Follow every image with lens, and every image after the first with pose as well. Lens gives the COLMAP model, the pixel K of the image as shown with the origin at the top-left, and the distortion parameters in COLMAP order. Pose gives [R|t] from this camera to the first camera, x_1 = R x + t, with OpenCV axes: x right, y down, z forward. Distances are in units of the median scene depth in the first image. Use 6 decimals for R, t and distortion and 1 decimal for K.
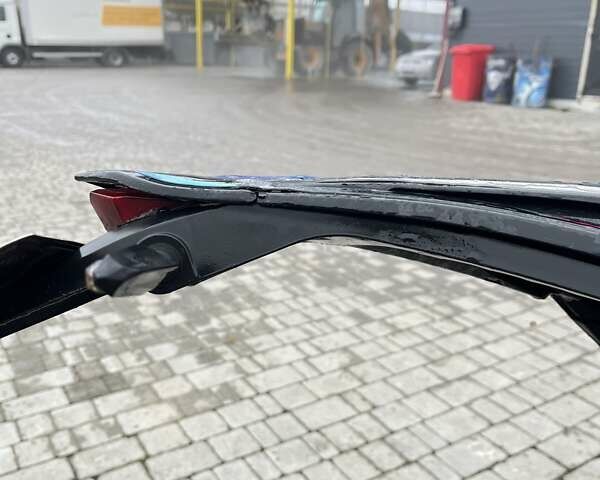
lens RADIAL K [[592.8, 0, 300.0], [0, 592.8, 240.0], [0, 0, 1]] dist [0.004600, 0.021291]
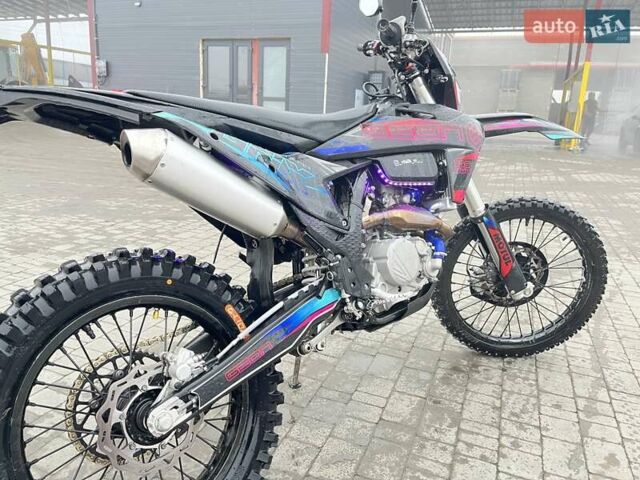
lens RADIAL K [[498.2, 0, 304.6], [0, 498.2, 239.8], [0, 0, 1]] dist [0.018500, -0.004354]
pose [[0.824103, -0.128793, 0.551603, -0.013218], [0.150374, 0.988610, 0.006169, 0.039562], [-0.546115, 0.077863, 0.834084, -0.083626]]
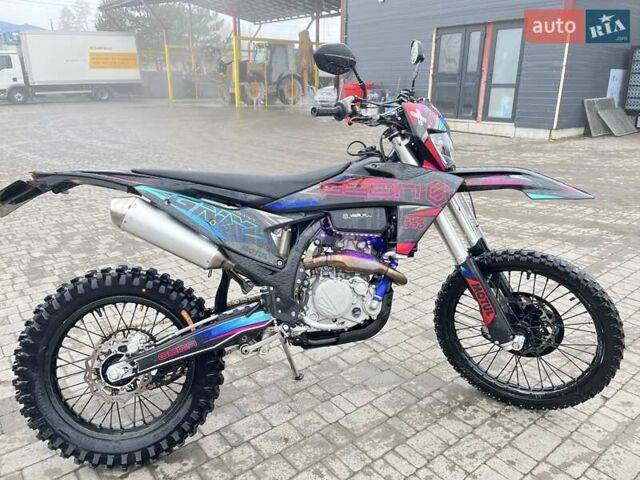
lens RADIAL K [[498.2, 0, 304.6], [0, 498.2, 239.8], [0, 0, 1]] dist [0.018500, -0.004354]
pose [[0.997363, -0.044333, 0.057458, 0.077282], [0.044069, 0.999011, 0.005859, 0.027628], [-0.057661, -0.003311, 0.998331, -0.159560]]
